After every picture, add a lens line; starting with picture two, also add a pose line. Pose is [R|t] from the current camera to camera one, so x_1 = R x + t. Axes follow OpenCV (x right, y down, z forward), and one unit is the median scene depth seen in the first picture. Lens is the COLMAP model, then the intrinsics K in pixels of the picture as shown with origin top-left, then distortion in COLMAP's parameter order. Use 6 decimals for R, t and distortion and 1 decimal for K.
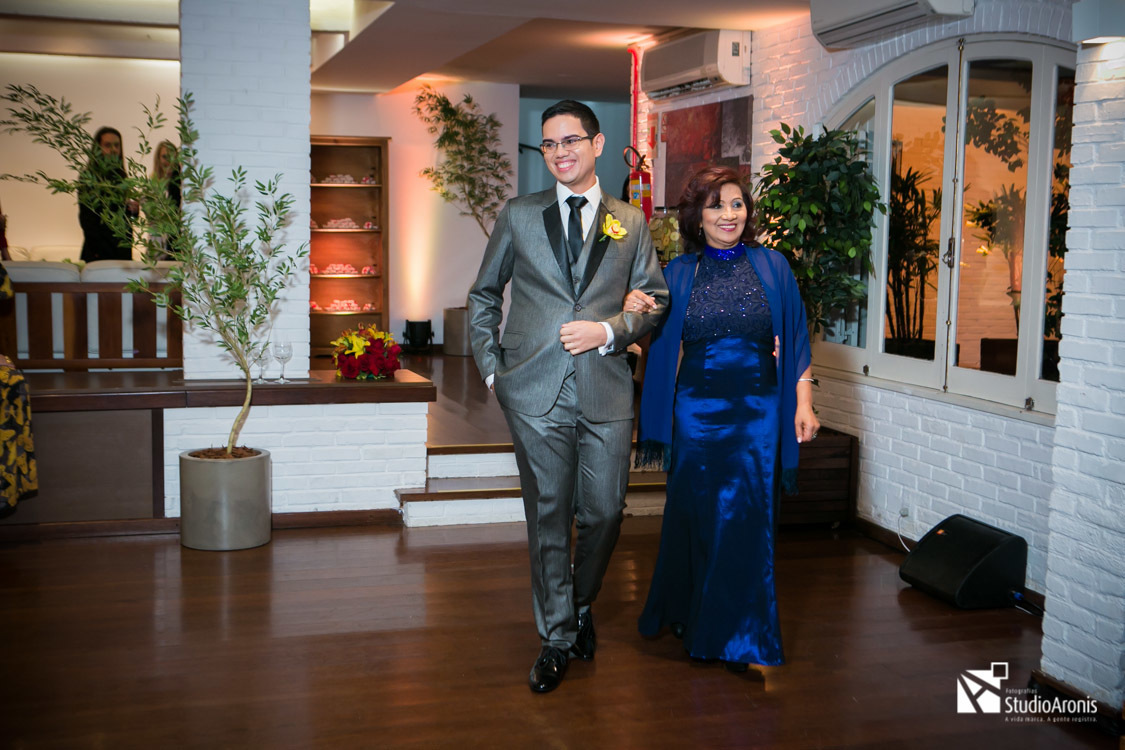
lens RADIAL K [[1378.3, 0, 562.1], [0, 1378.3, 381.1], [0, 0, 1]] dist [-0.045479, 0.000000]
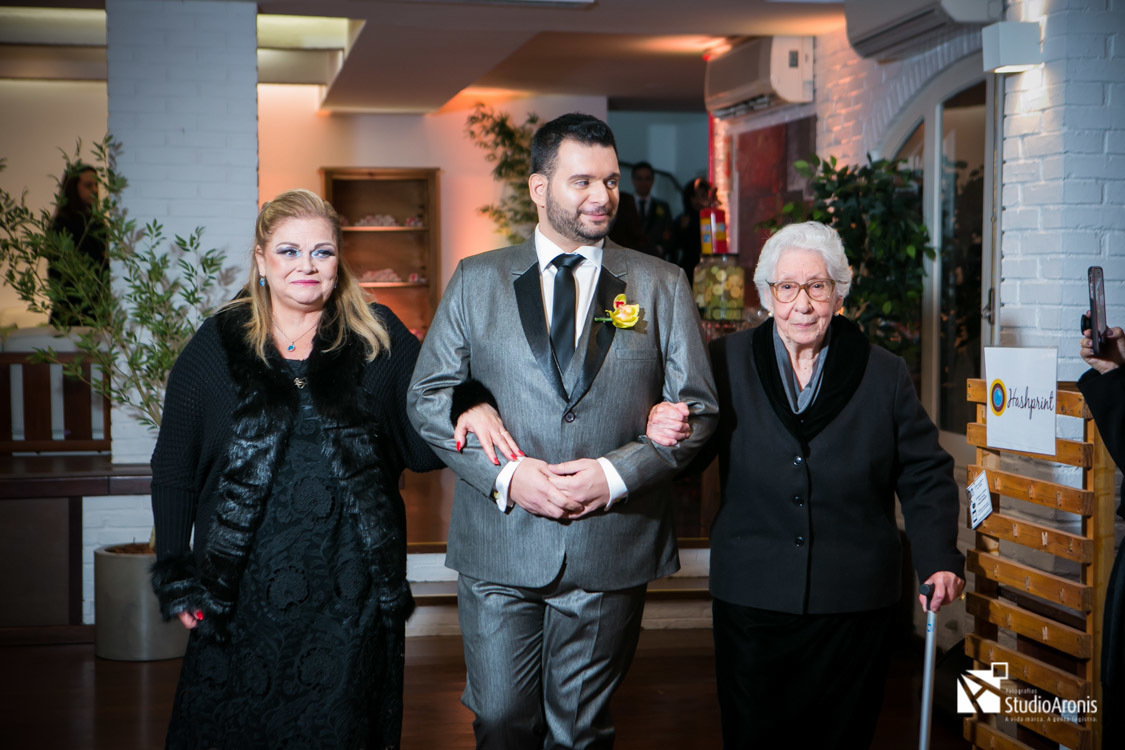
lens RADIAL K [[1927.2, 0, 562.8], [0, 1927.2, 372.3], [0, 0, 1]] dist [0.038742, 0.000000]
pose [[0.991297, -0.008244, -0.131383, 0.145683], [0.000530, 0.998279, -0.058636, 0.011220], [0.131641, 0.058056, 0.989596, -0.146005]]
